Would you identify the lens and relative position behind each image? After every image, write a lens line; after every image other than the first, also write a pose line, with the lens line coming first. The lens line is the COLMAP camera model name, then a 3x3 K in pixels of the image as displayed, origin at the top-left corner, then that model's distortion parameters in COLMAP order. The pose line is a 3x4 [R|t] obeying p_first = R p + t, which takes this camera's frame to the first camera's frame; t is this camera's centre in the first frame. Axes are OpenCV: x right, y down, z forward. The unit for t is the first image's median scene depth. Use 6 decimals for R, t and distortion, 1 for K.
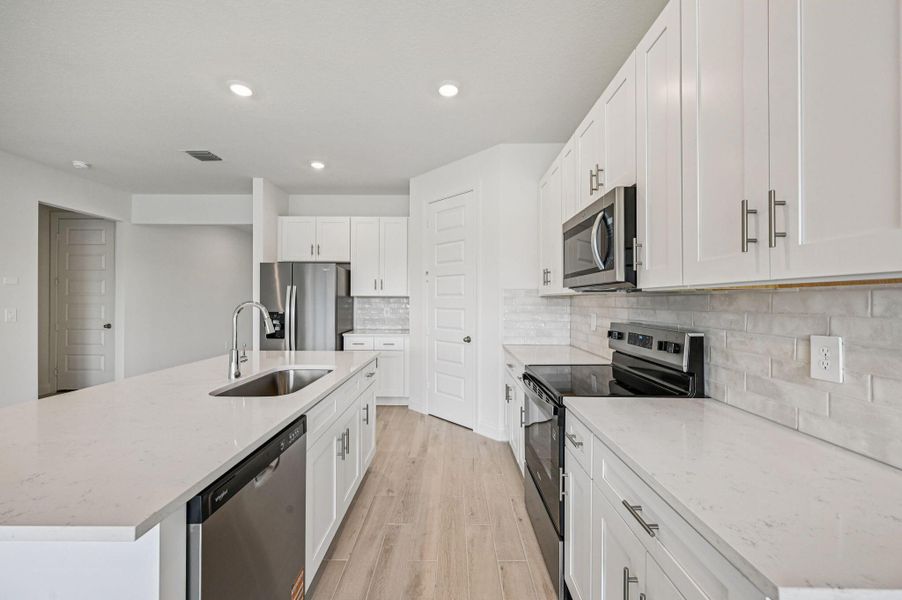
lens RADIAL K [[355.0, 0, 450.2], [0, 355.0, 297.4], [0, 0, 1]] dist [0.000141, -0.000305]
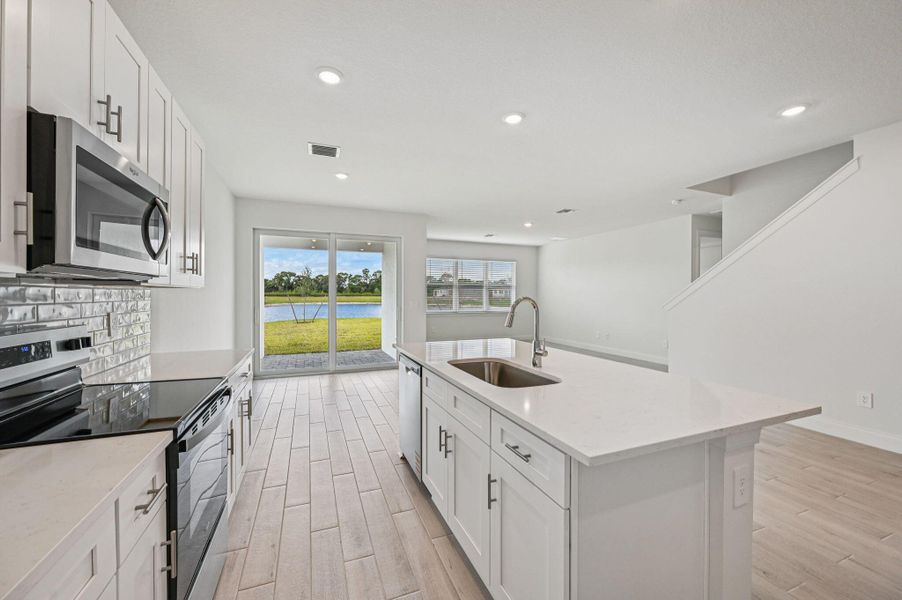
lens RADIAL K [[355.0, 0, 450.2], [0, 355.0, 297.4], [0, 0, 1]] dist [0.000141, -0.000305]
pose [[-0.925474, -0.000944, -0.378810, 0.058262], [0.000231, 0.999995, -0.003057, 0.019201], [0.378812, -0.002916, -0.925469, 1.904942]]
